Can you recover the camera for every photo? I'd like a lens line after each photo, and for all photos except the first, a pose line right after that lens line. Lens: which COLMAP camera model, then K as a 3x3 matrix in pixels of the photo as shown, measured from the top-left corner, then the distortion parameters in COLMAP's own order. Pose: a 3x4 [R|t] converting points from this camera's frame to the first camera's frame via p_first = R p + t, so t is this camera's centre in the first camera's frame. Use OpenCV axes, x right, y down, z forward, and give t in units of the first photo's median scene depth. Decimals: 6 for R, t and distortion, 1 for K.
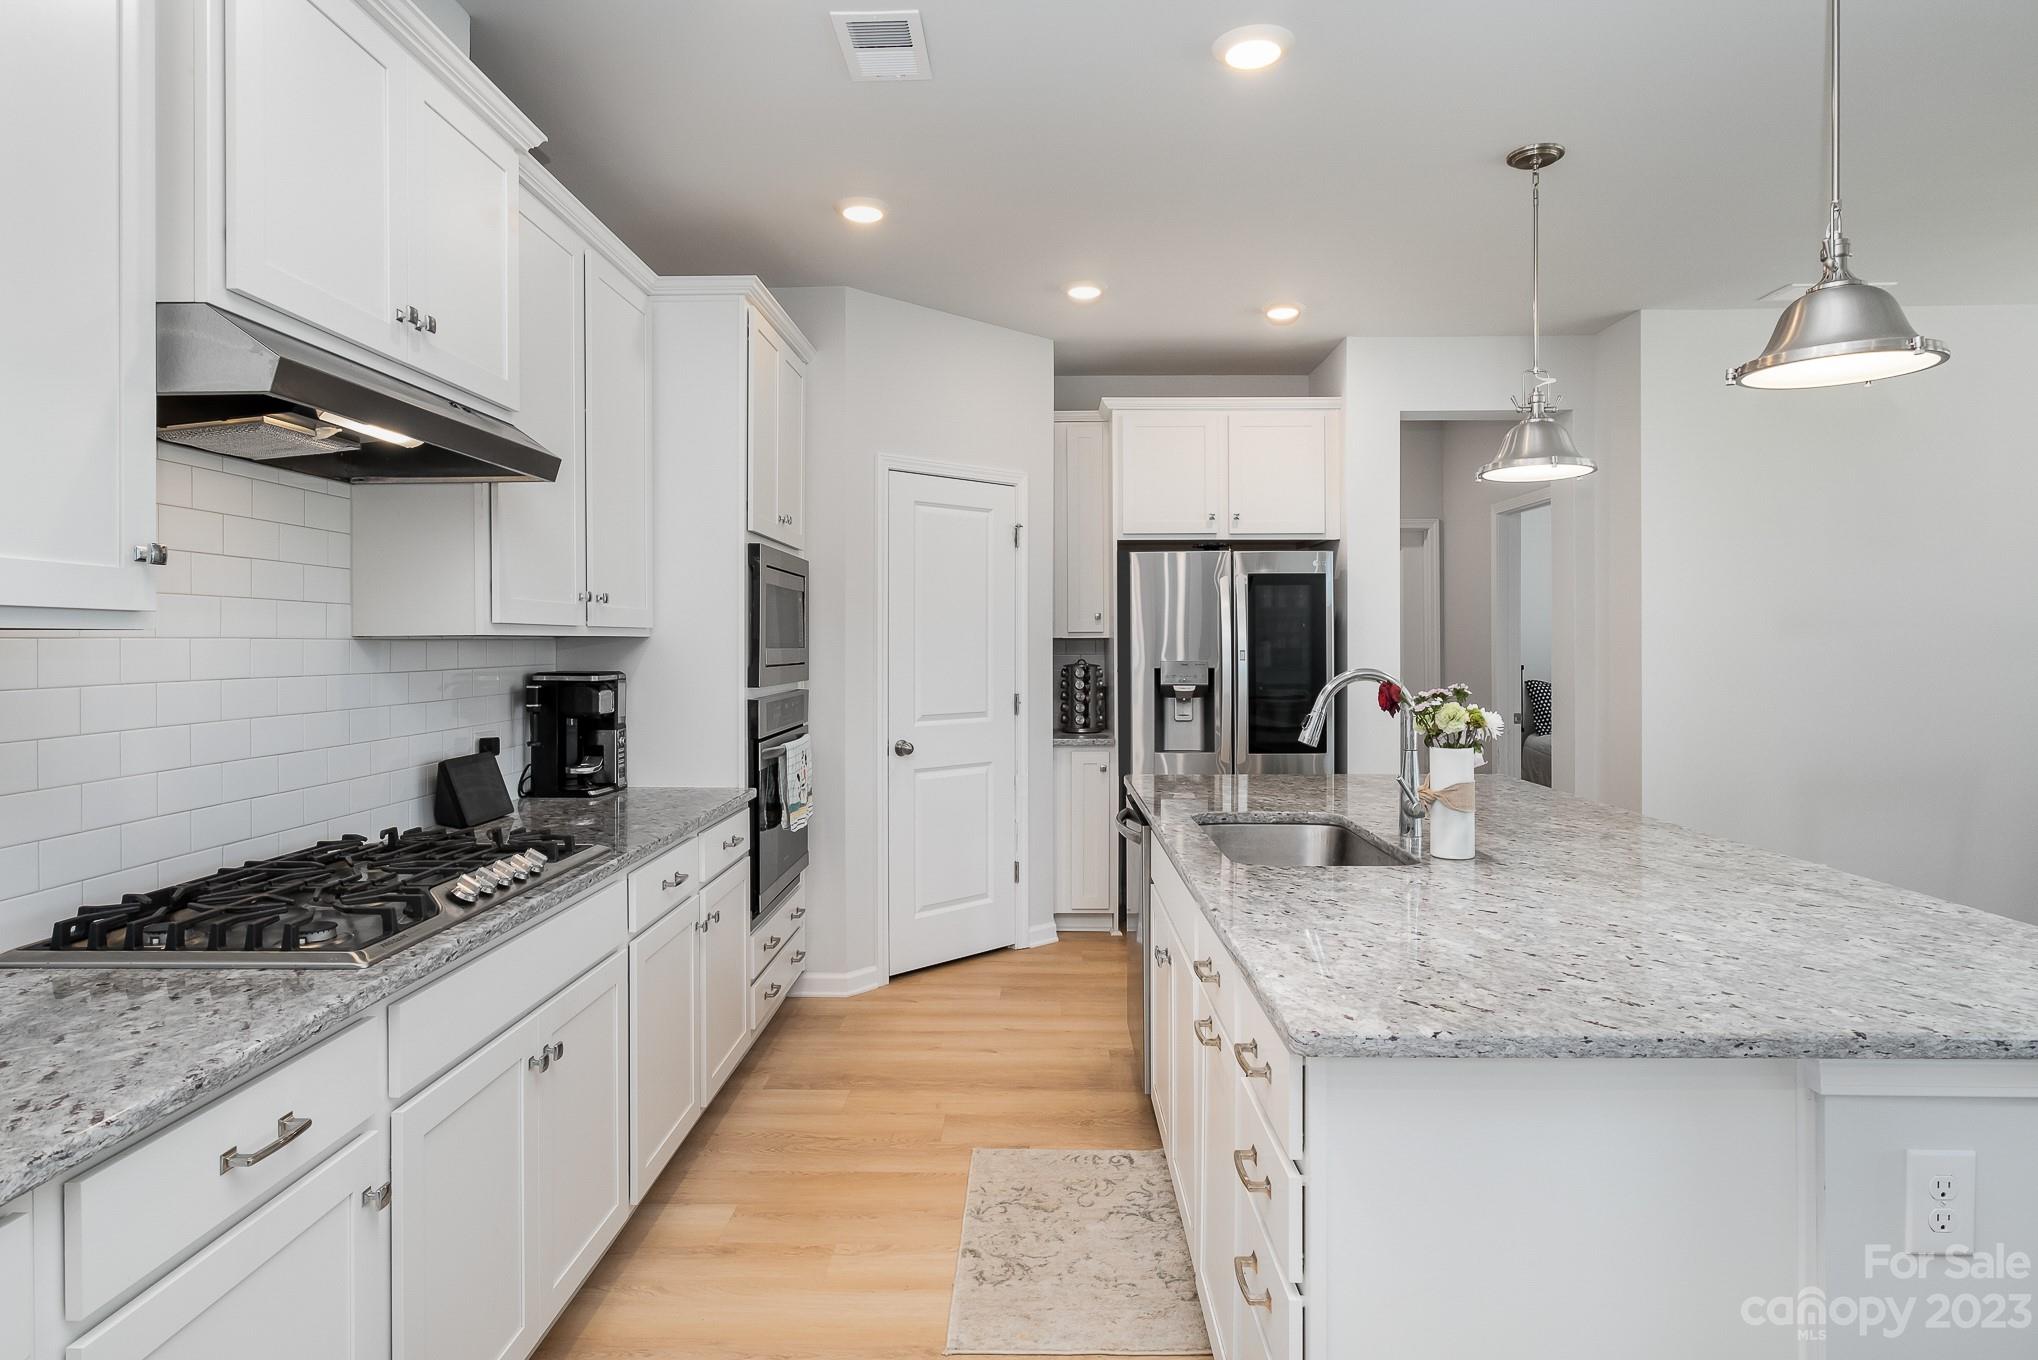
lens RADIAL K [[1171.2, 0, 1020.8], [0, 1171.2, 643.5], [0, 0, 1]] dist [0.004242, 0.001051]
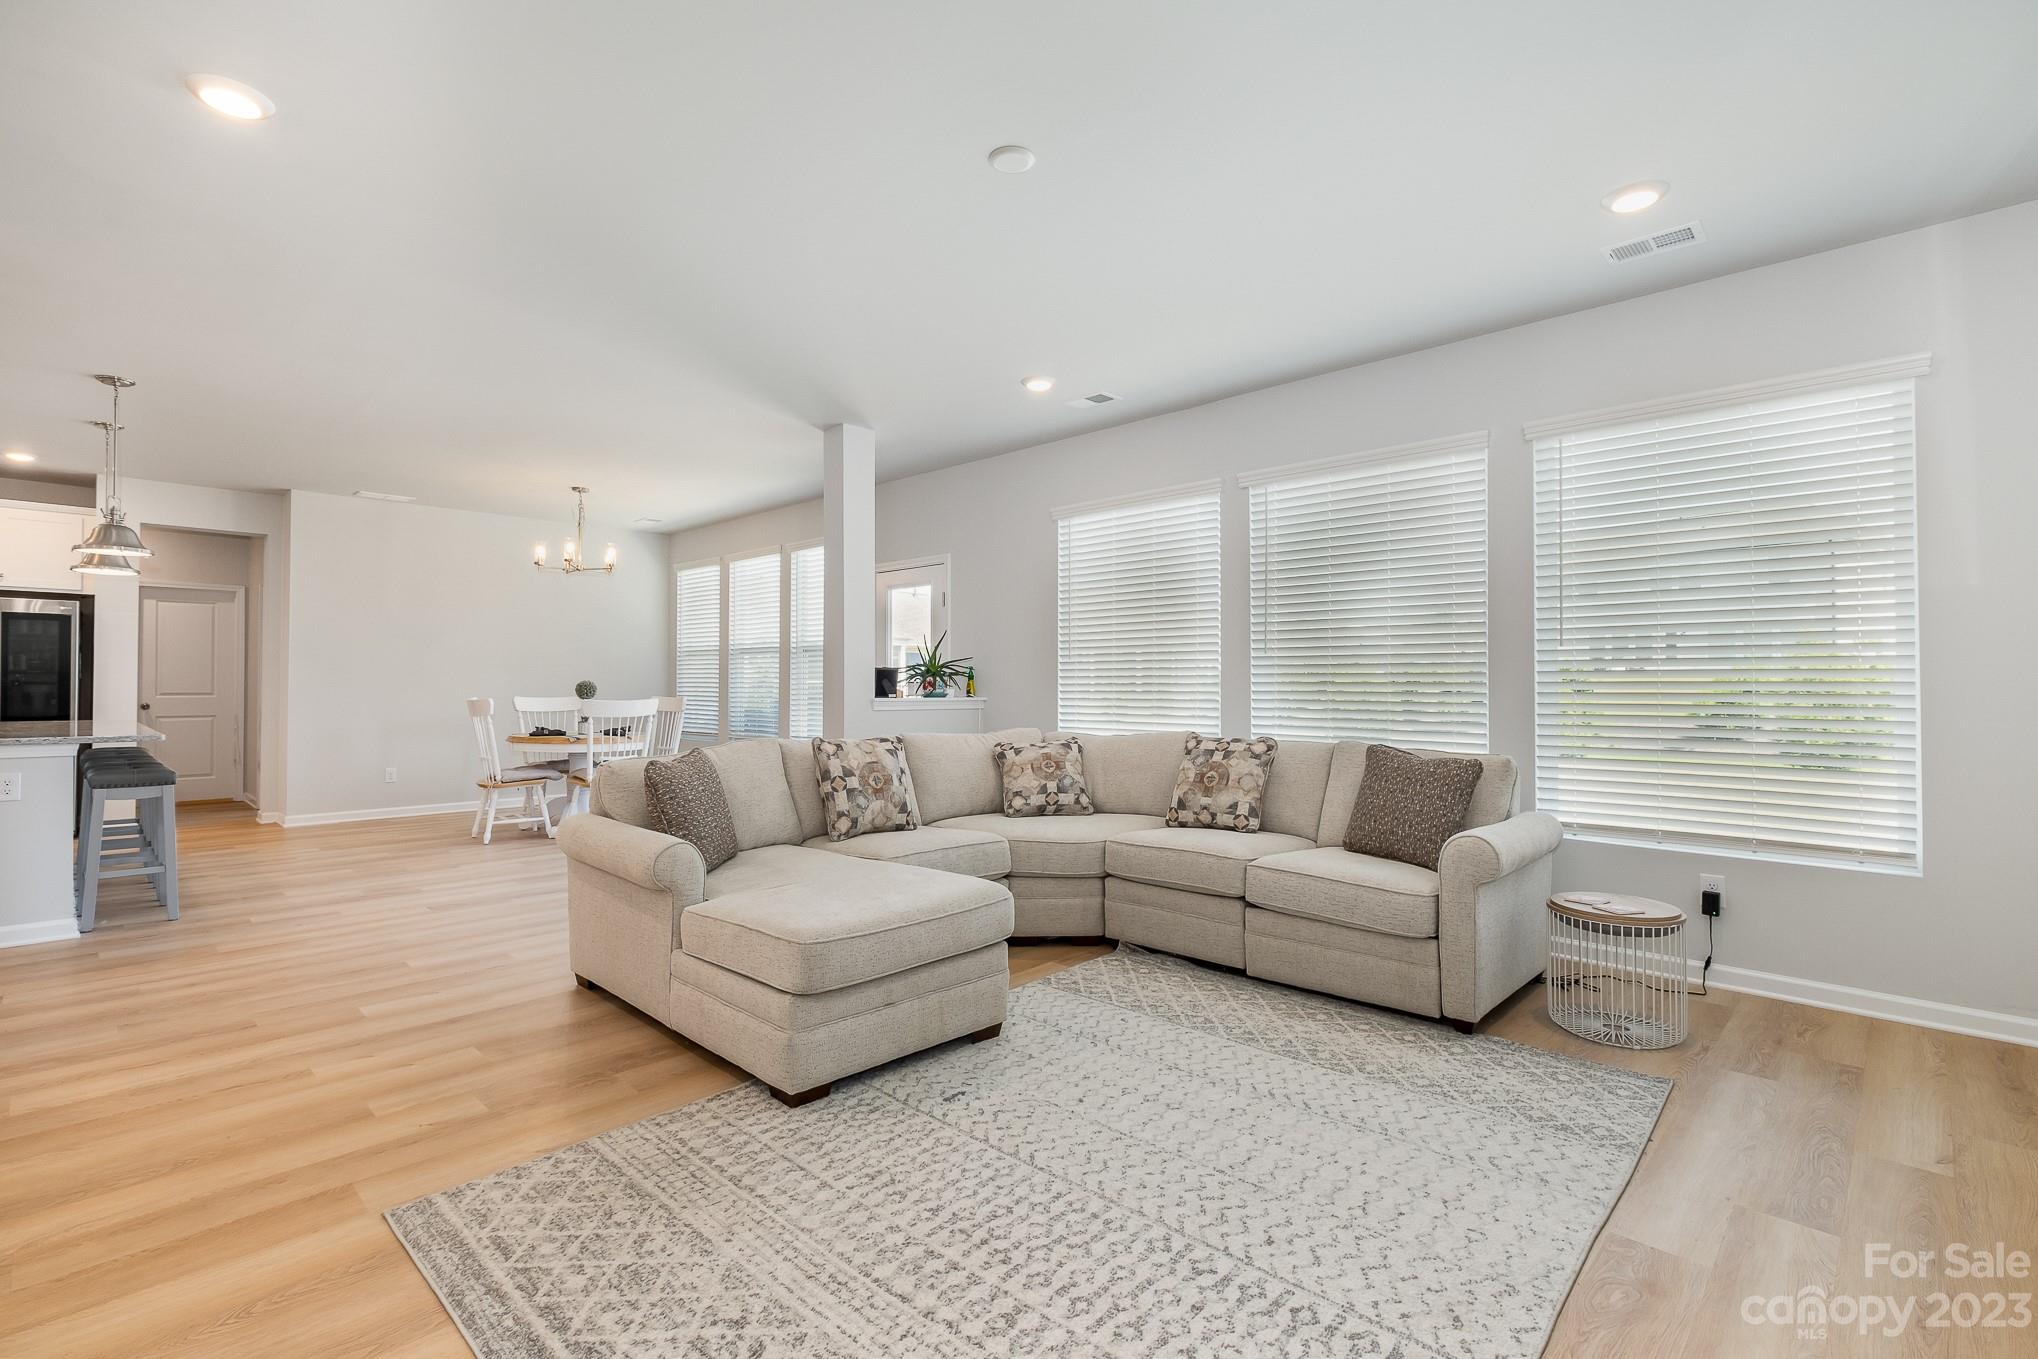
lens RADIAL K [[901.6, 0, 1019.0], [0, 901.6, 679.5], [0, 0, 1]] dist [0.000458, 0.000125]
pose [[0.684542, 0.007429, 0.728935, 0.281087], [-0.003601, 0.999970, -0.006810, 0.041275], [-0.728964, 0.002037, 0.684549, -0.970301]]
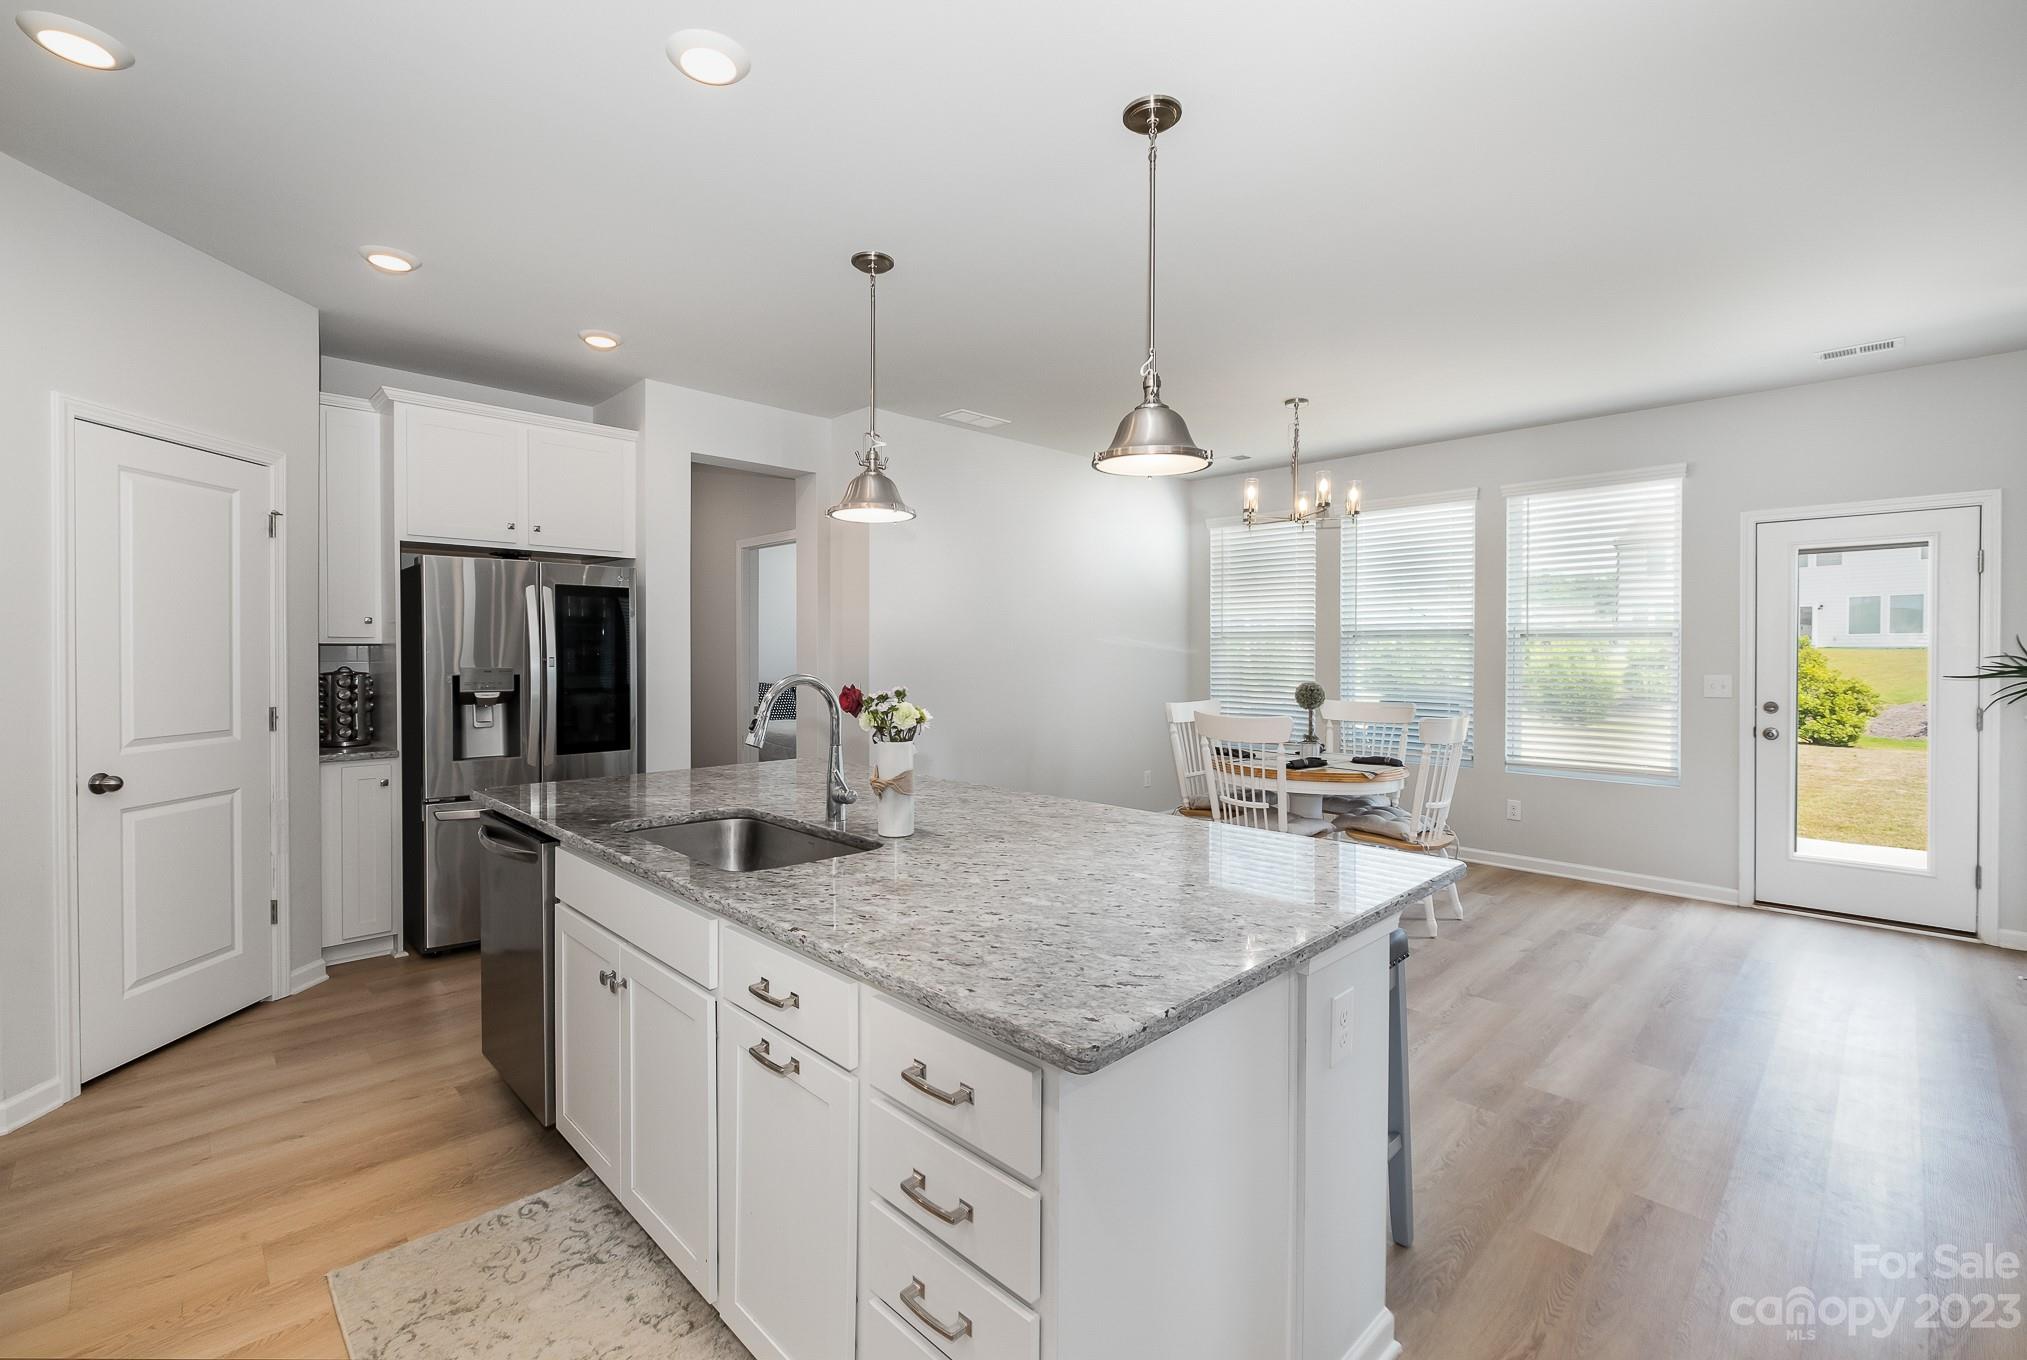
lens RADIAL K [[894.4, 0, 1019.2], [0, 894.4, 662.5], [0, 0, 1]] dist [-0.003066, 0.000336]
pose [[0.696221, -0.004471, 0.717814, -0.102041], [-0.004926, 0.999927, 0.011006, 0.000222], [-0.717811, -0.011198, 0.696148, 0.161754]]
